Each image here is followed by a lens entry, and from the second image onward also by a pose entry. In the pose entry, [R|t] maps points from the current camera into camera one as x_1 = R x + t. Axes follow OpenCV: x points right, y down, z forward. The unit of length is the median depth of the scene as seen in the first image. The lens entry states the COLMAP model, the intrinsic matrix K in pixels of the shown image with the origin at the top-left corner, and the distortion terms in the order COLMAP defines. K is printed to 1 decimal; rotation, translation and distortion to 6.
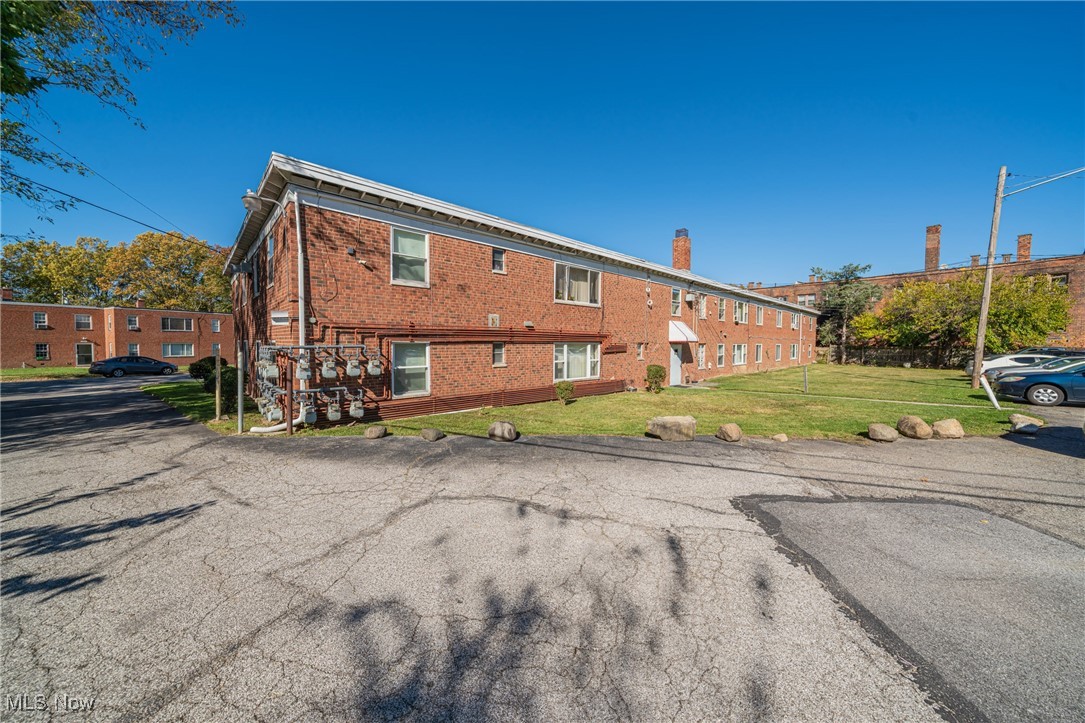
lens RADIAL K [[377.6, 0, 537.8], [0, 377.6, 359.8], [0, 0, 1]] dist [-0.004528, -0.000331]
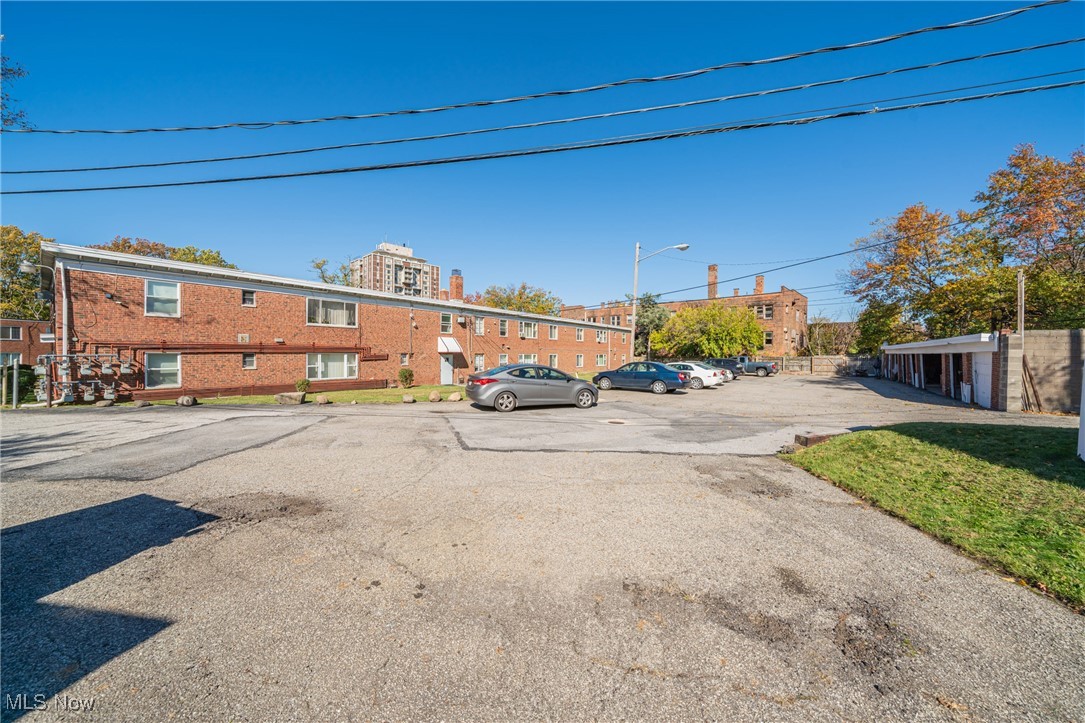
lens RADIAL K [[377.6, 0, 546.1], [0, 377.6, 361.3], [0, 0, 1]] dist [-0.004528, -0.000331]
pose [[0.984777, -0.000969, 0.173819, 0.908307], [0.004462, 0.999796, -0.019703, 0.025051], [-0.173764, 0.020179, 0.984580, -0.761170]]
